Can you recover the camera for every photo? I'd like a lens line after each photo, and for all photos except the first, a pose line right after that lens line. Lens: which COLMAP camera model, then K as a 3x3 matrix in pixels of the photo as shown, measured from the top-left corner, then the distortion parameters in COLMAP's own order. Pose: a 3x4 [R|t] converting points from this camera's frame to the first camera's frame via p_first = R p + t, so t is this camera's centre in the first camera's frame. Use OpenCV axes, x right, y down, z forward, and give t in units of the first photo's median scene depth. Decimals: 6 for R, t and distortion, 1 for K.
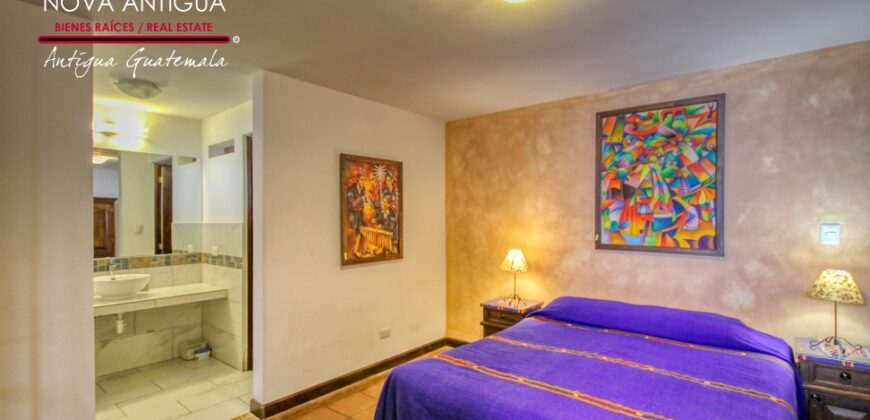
lens RADIAL K [[399.7, 0, 443.7], [0, 399.7, 215.6], [0, 0, 1]] dist [-0.000012, -0.001751]
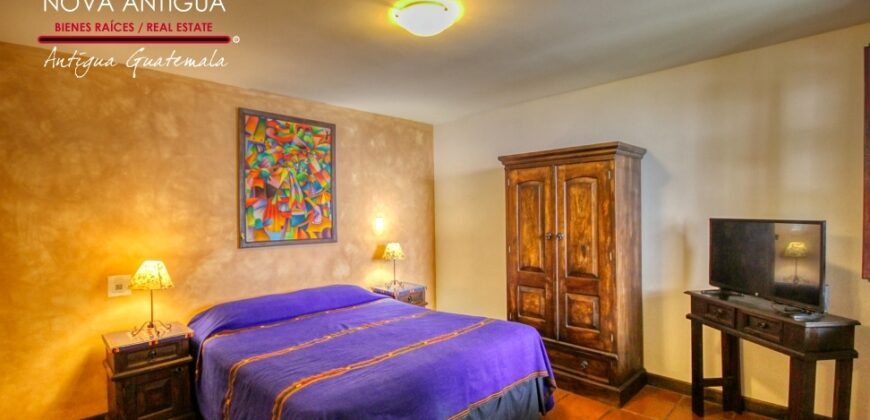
lens RADIAL K [[399.7, 0, 437.4], [0, 399.7, 214.4], [0, 0, 1]] dist [-0.000012, -0.001751]
pose [[0.107388, -0.005802, 0.994200, -0.517177], [0.010874, 0.999930, 0.004661, 0.002203], [-0.994158, 0.010311, 0.107443, 0.409372]]
